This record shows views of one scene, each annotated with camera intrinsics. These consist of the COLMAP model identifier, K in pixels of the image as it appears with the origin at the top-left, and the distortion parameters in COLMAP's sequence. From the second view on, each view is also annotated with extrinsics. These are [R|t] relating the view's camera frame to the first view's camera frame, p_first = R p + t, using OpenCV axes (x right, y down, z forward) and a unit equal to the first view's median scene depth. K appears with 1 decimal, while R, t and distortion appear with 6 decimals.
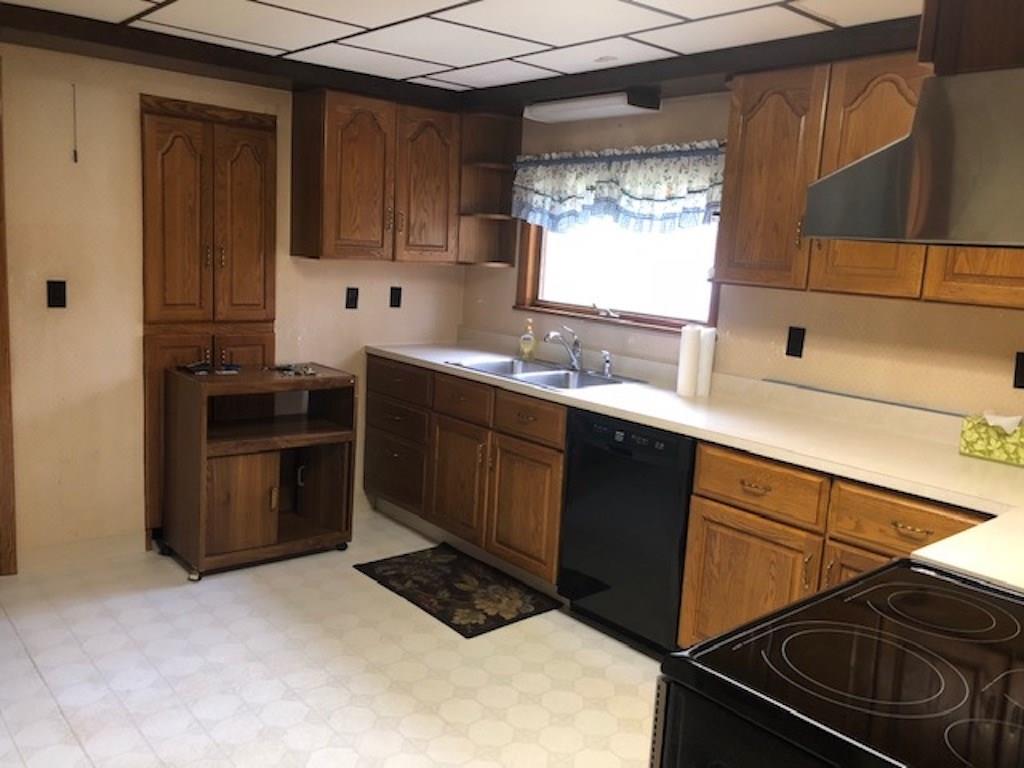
lens RADIAL K [[855.6, 0, 511.1], [0, 855.6, 378.0], [0, 0, 1]] dist [0.010495, -0.003776]
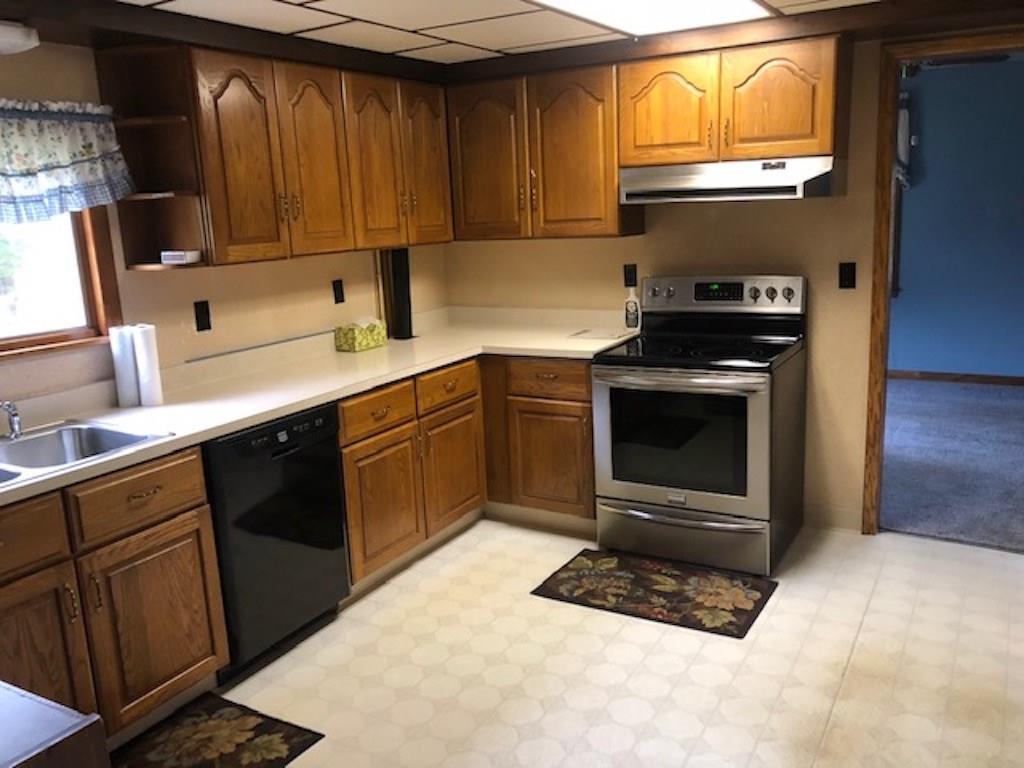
lens RADIAL K [[855.6, 0, 510.6], [0, 855.6, 387.2], [0, 0, 1]] dist [0.010495, -0.003776]
pose [[-0.338464, -0.231101, 0.912159, -0.750935], [0.178627, 0.935966, 0.303414, -0.207436], [-0.923869, 0.265630, -0.275510, 0.957818]]
